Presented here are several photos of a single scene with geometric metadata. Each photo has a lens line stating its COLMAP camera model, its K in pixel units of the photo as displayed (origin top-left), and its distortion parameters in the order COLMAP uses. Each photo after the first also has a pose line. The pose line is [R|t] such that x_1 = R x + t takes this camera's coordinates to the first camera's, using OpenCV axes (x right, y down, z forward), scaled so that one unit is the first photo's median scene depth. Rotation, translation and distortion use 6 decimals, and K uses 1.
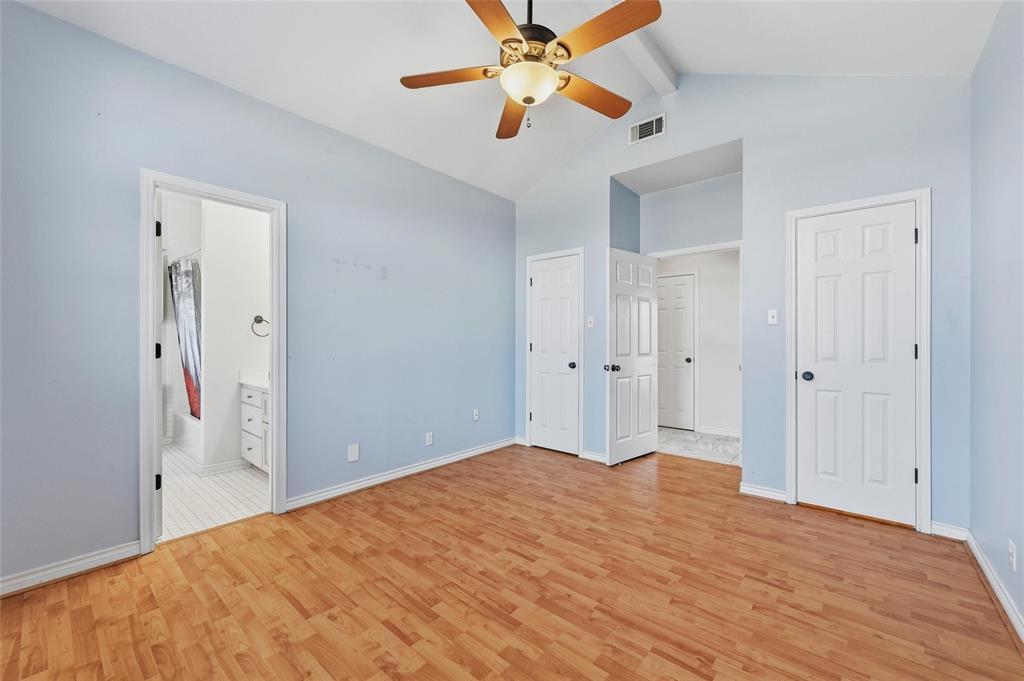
lens RADIAL K [[406.5, 0, 516.9], [0, 406.5, 341.9], [0, 0, 1]] dist [0.001300, 0.000174]
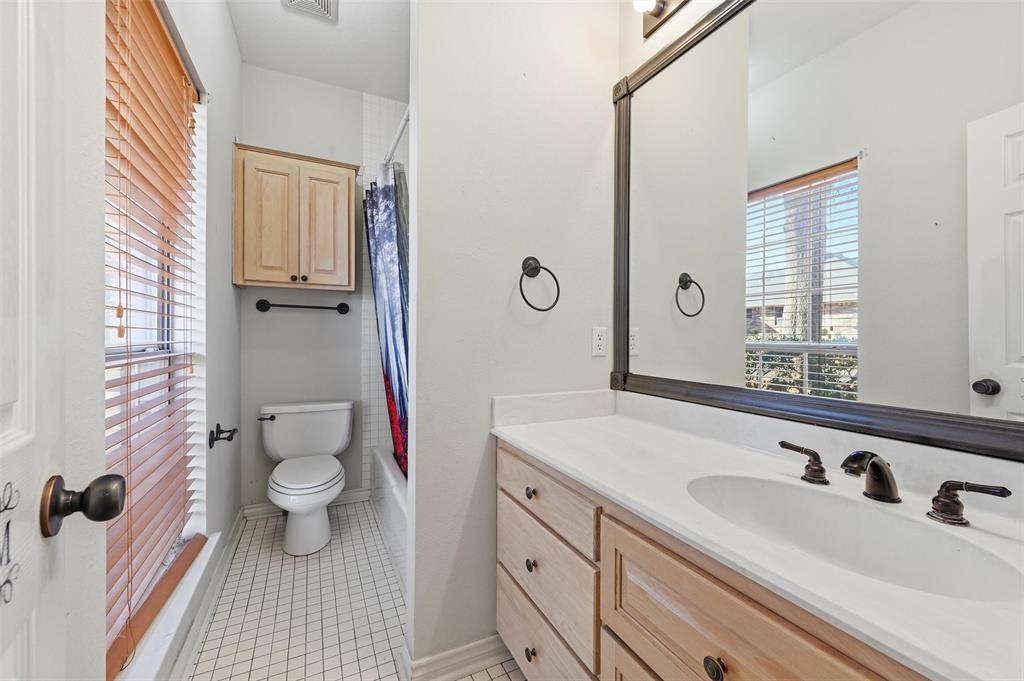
lens RADIAL K [[406.5, 0, 516.9], [0, 406.5, 341.9], [0, 0, 1]] dist [0.001300, 0.000174]
pose [[0.921035, 0.010969, -0.389326, -0.459770], [-0.005394, 0.999867, 0.015409, 0.008645], [0.389443, -0.012093, 0.920971, 0.592141]]
